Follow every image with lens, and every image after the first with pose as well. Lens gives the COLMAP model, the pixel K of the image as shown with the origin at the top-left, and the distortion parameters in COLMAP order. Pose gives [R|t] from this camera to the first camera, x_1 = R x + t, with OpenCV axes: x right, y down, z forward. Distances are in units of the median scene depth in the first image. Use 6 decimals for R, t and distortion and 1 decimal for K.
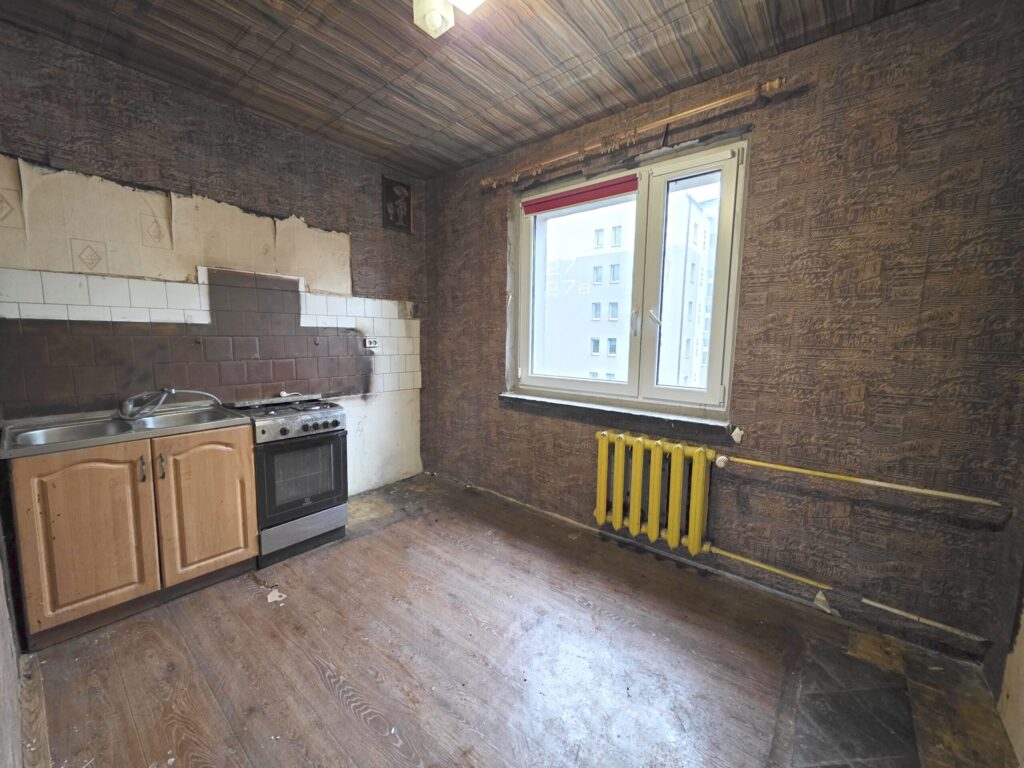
lens RADIAL K [[411.6, 0, 508.3], [0, 411.6, 383.2], [0, 0, 1]] dist [0.002065, 0.000306]
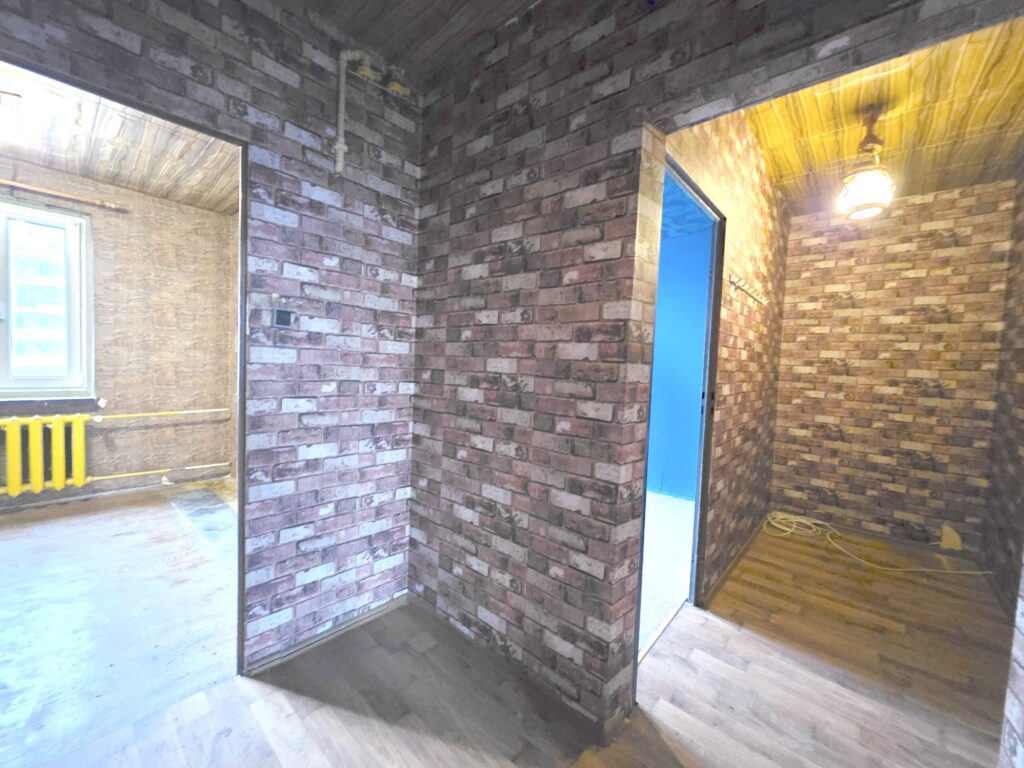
lens RADIAL K [[411.6, 0, 508.6], [0, 411.6, 384.1], [0, 0, 1]] dist [0.002065, 0.000306]
pose [[0.012947, -0.069642, 0.997488, -1.032408], [0.067378, 0.995365, 0.068619, 0.048402], [-0.997644, 0.066320, 0.017579, -0.622512]]
